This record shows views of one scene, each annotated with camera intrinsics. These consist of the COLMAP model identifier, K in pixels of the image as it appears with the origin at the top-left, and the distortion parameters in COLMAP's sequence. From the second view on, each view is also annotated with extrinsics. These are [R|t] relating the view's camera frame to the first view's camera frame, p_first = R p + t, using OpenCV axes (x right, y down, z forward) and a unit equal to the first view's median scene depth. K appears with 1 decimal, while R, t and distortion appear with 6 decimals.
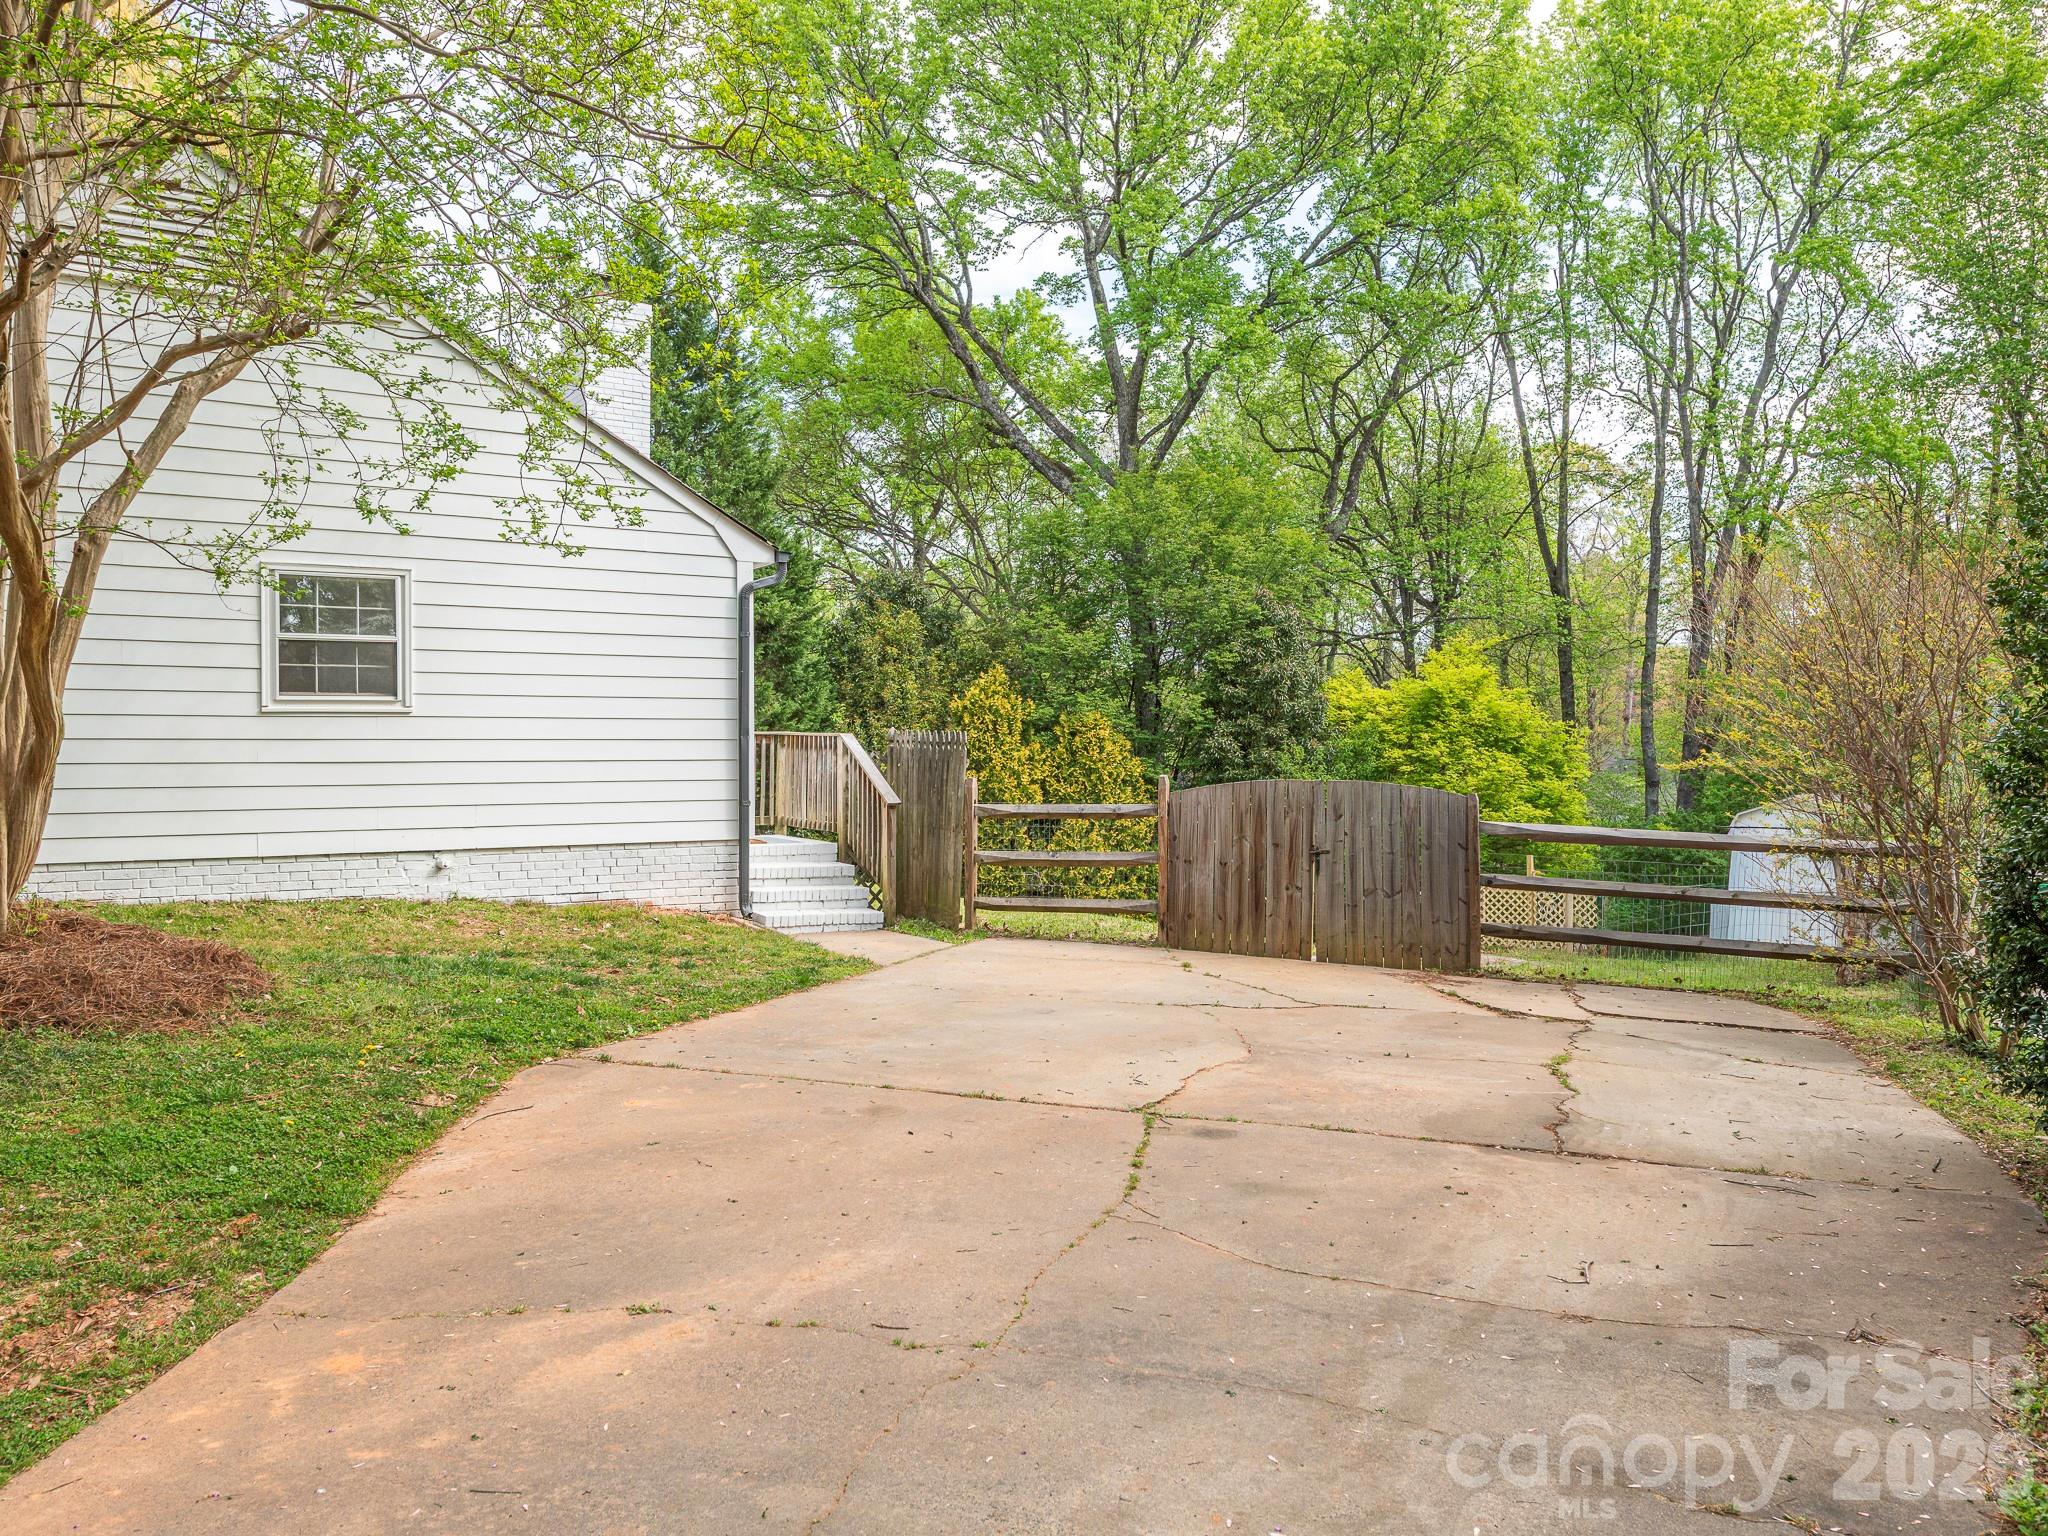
lens RADIAL K [[1517.5, 0, 1024.0], [0, 1517.5, 768.0], [0, 0, 1]] dist [0.007714, 0.000769]
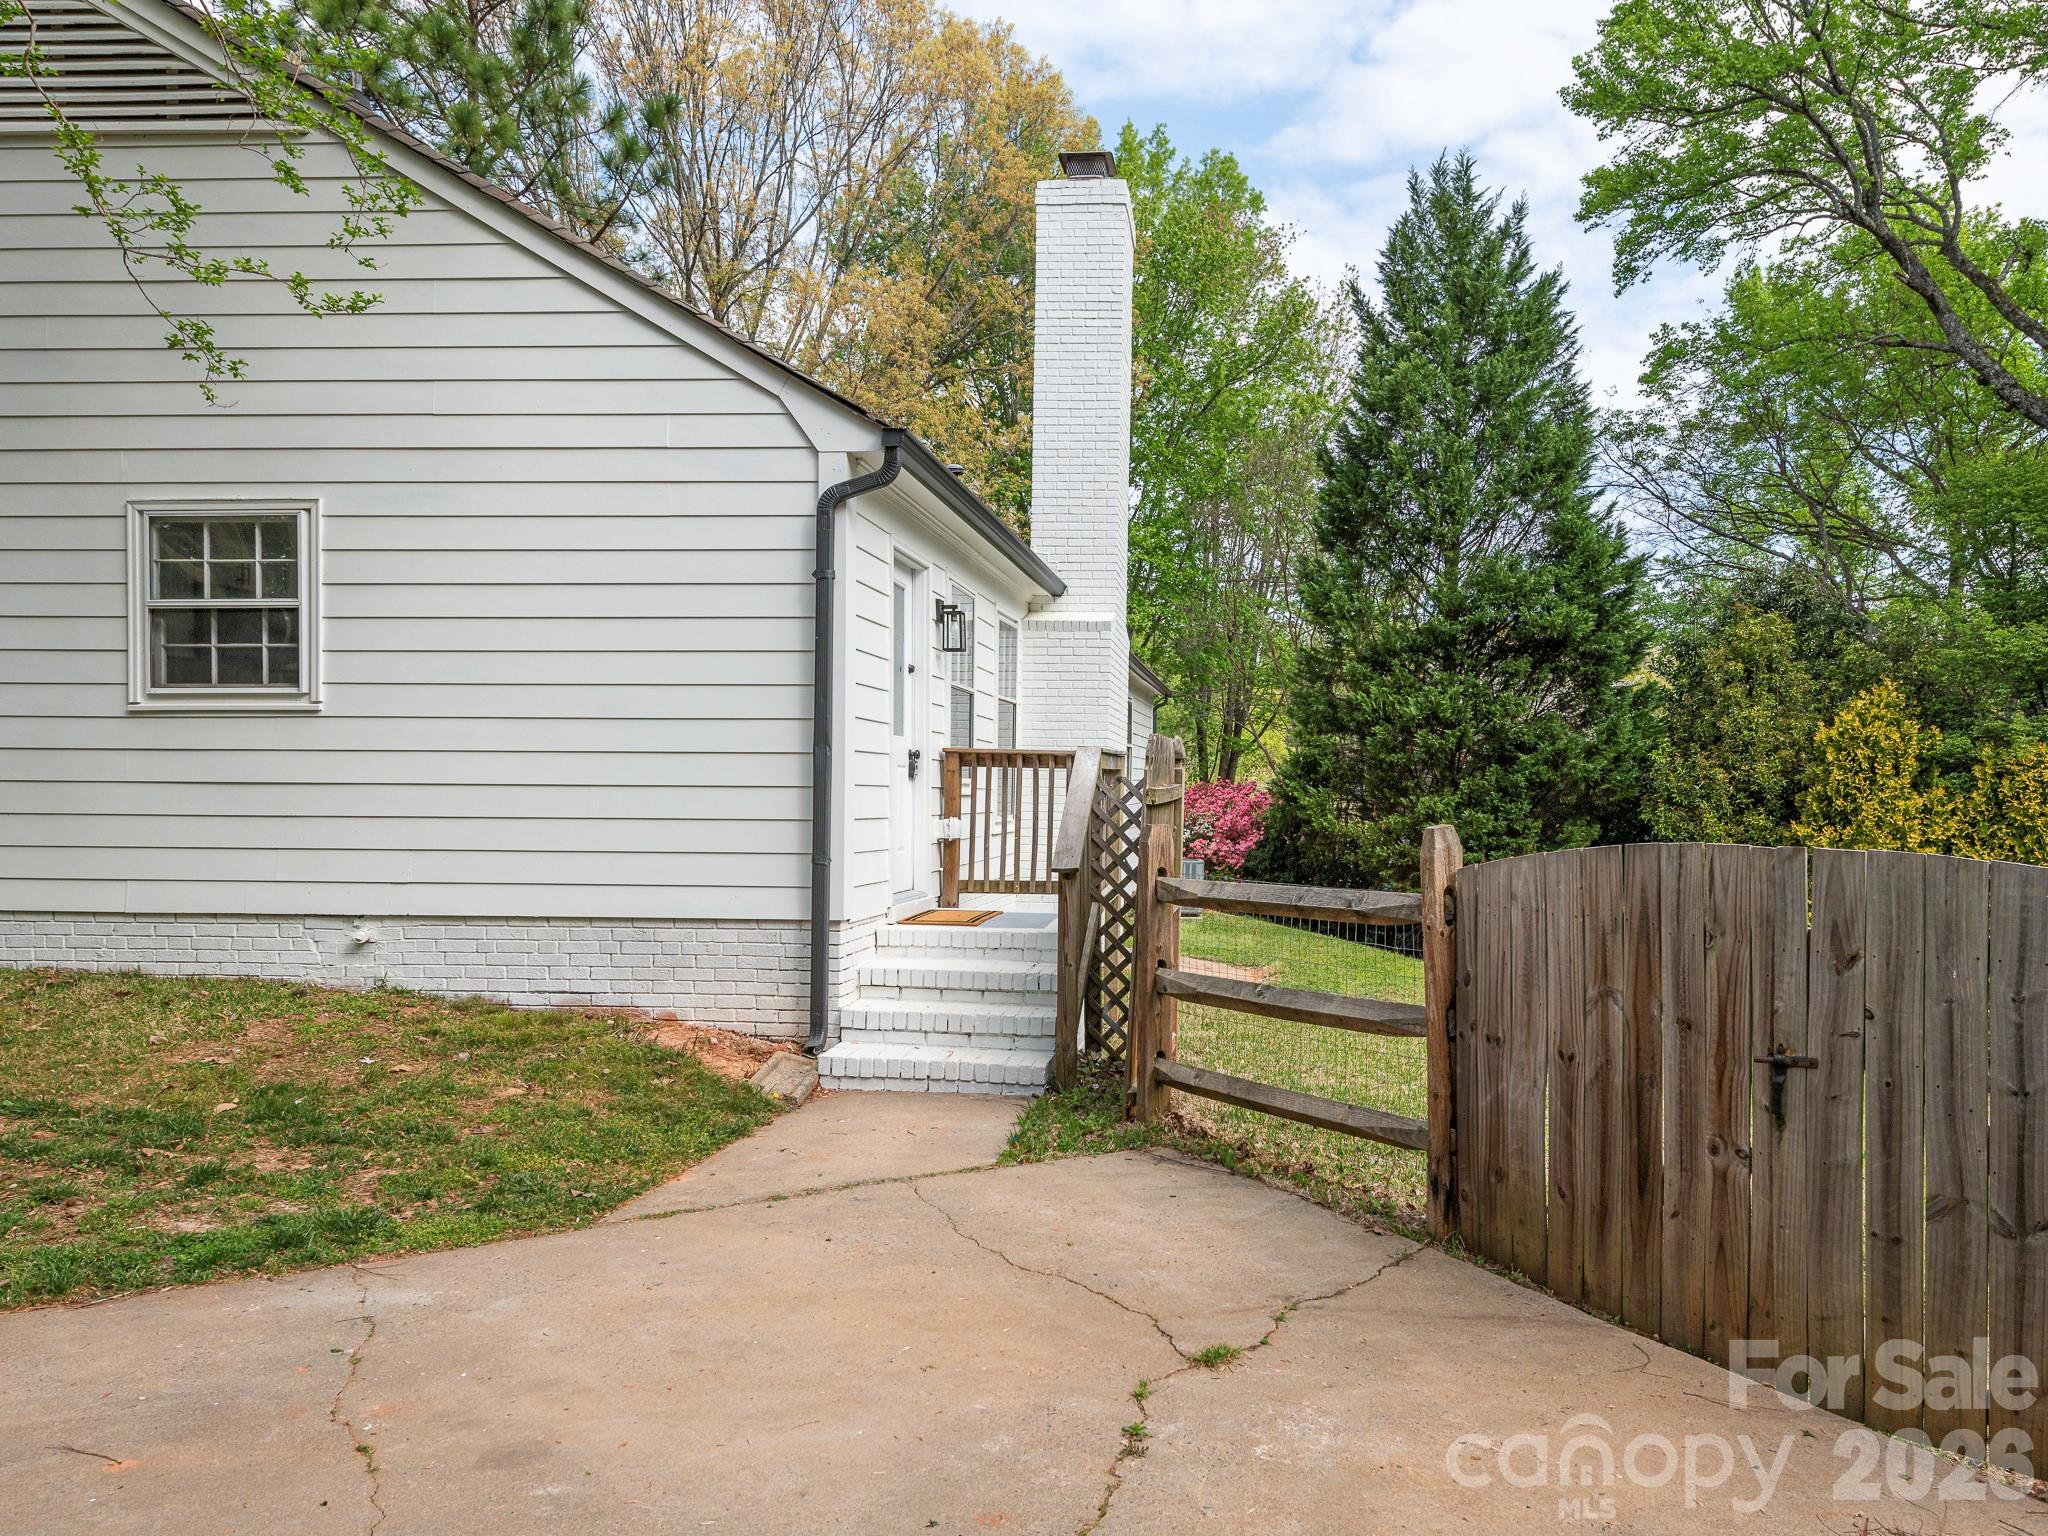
lens RADIAL K [[1387.0, 0, 1224.2], [0, 1387.0, 833.5], [0, 0, 1]] dist [0.038860, -0.030245]
pose [[0.815258, 0.021573, -0.578696, 0.113303], [-0.016896, 0.999767, 0.013468, 0.001207], [0.578851, -0.001202, 0.815432, 0.282948]]
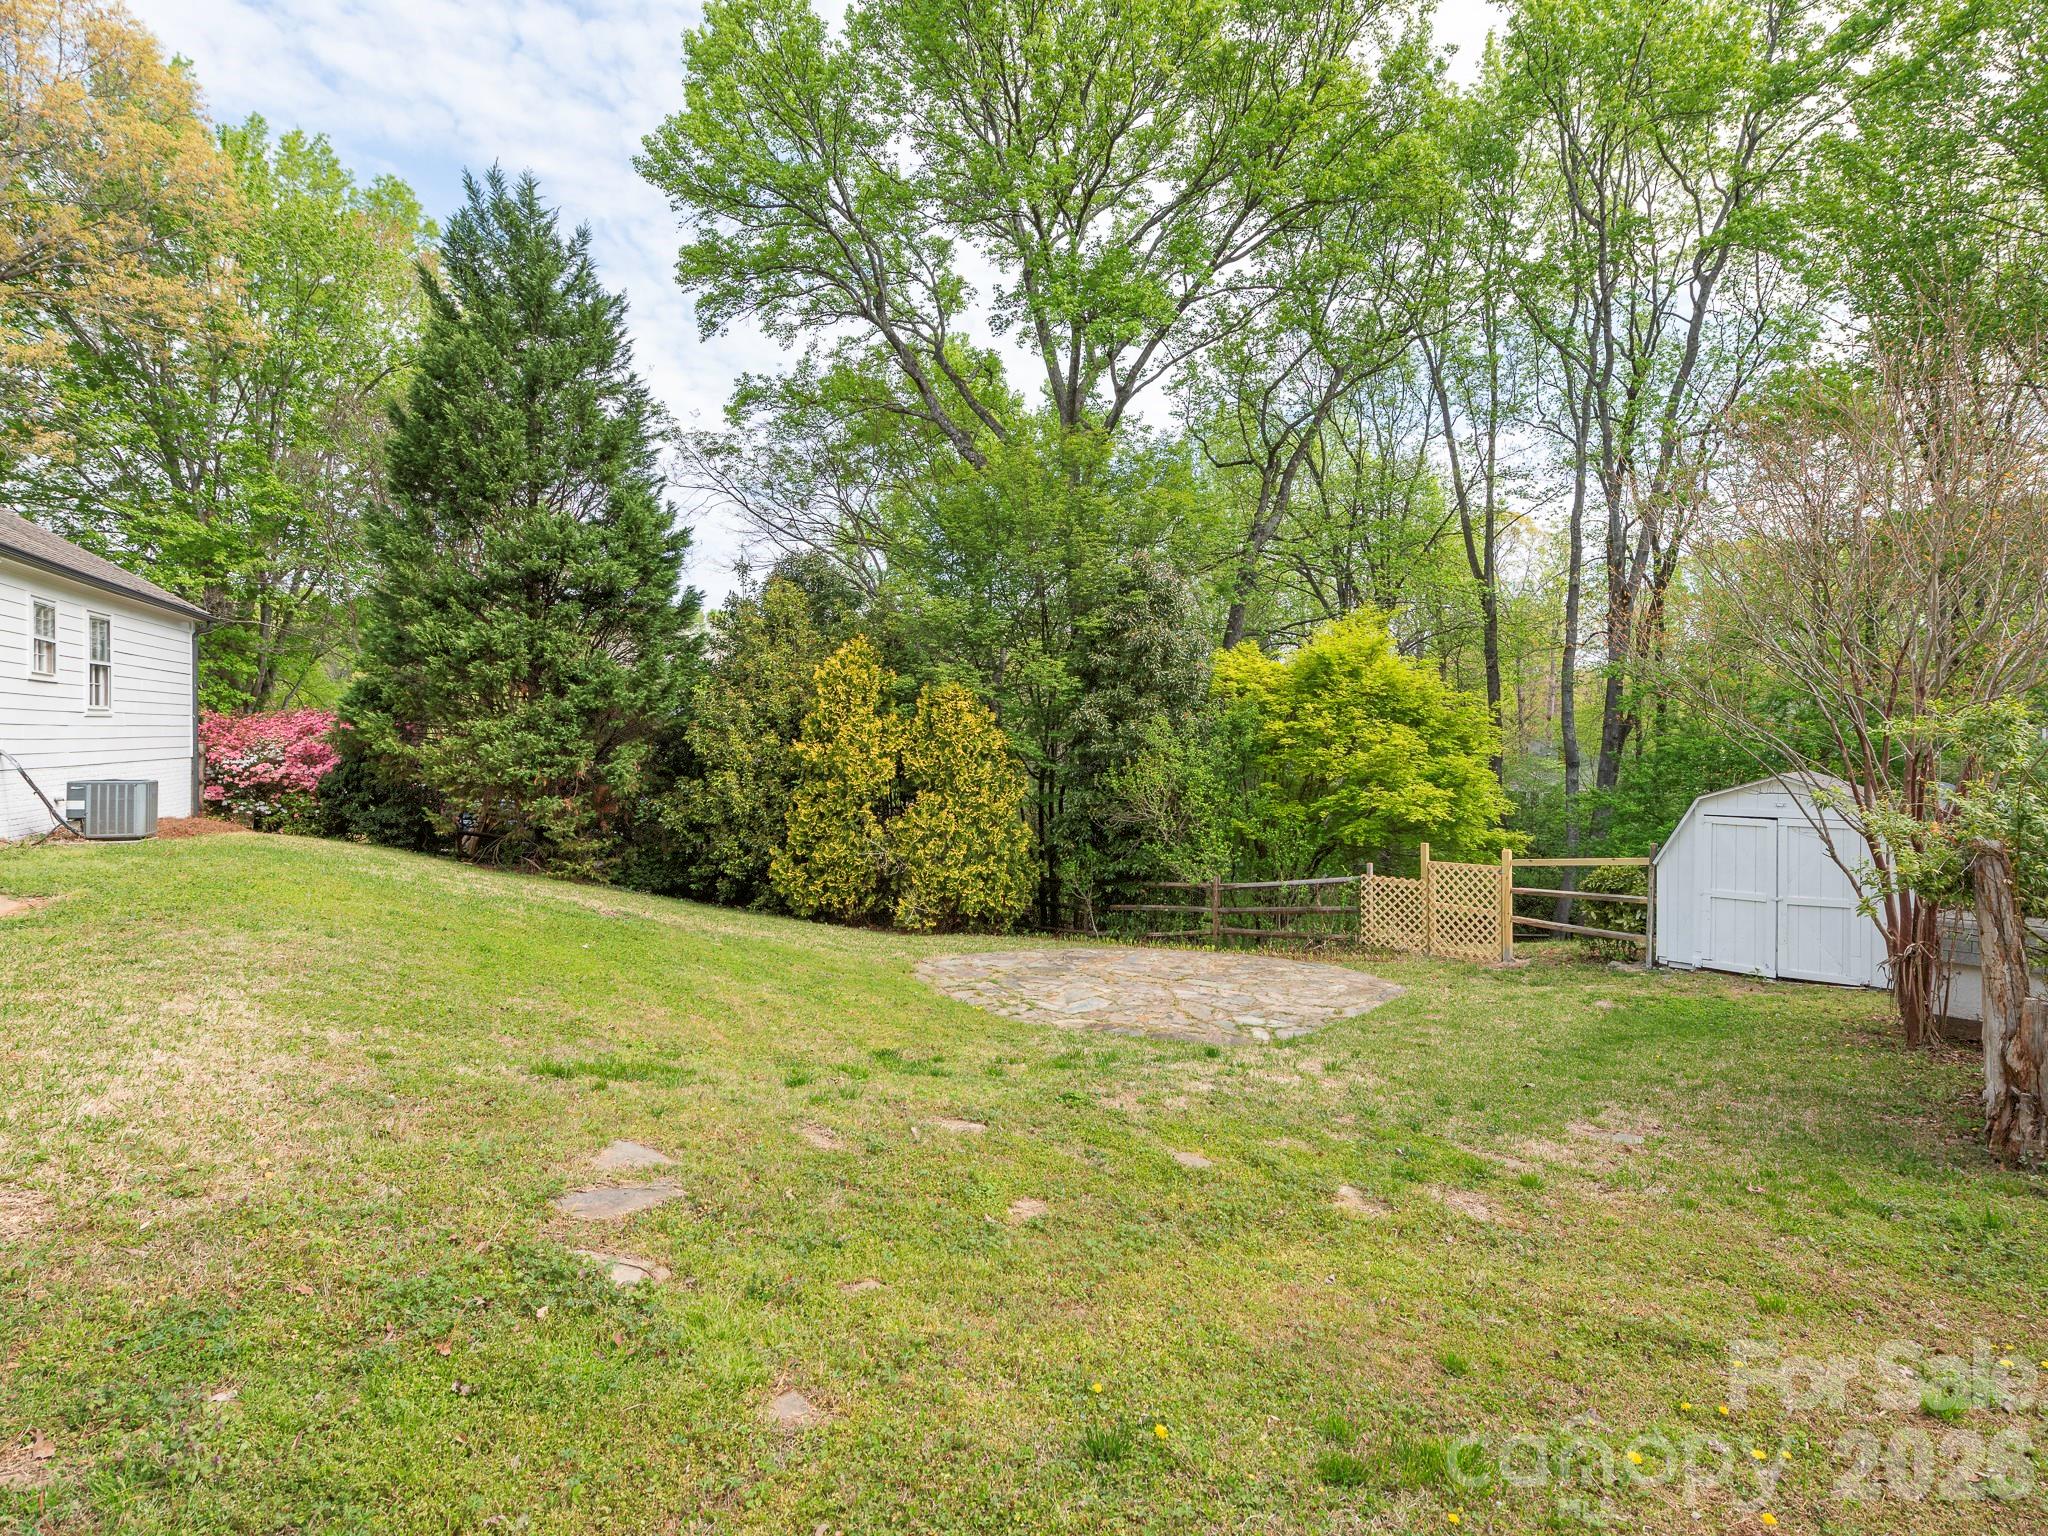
lens RADIAL K [[947.7, 0, 1034.6], [0, 947.7, 754.1], [0, 0, 1]] dist [0.002772, 0.000110]
pose [[0.992911, 0.004496, -0.118771, 0.167532], [-0.004855, 0.999984, -0.002735, 0.009454], [0.118757, 0.003292, 0.992918, 0.419135]]
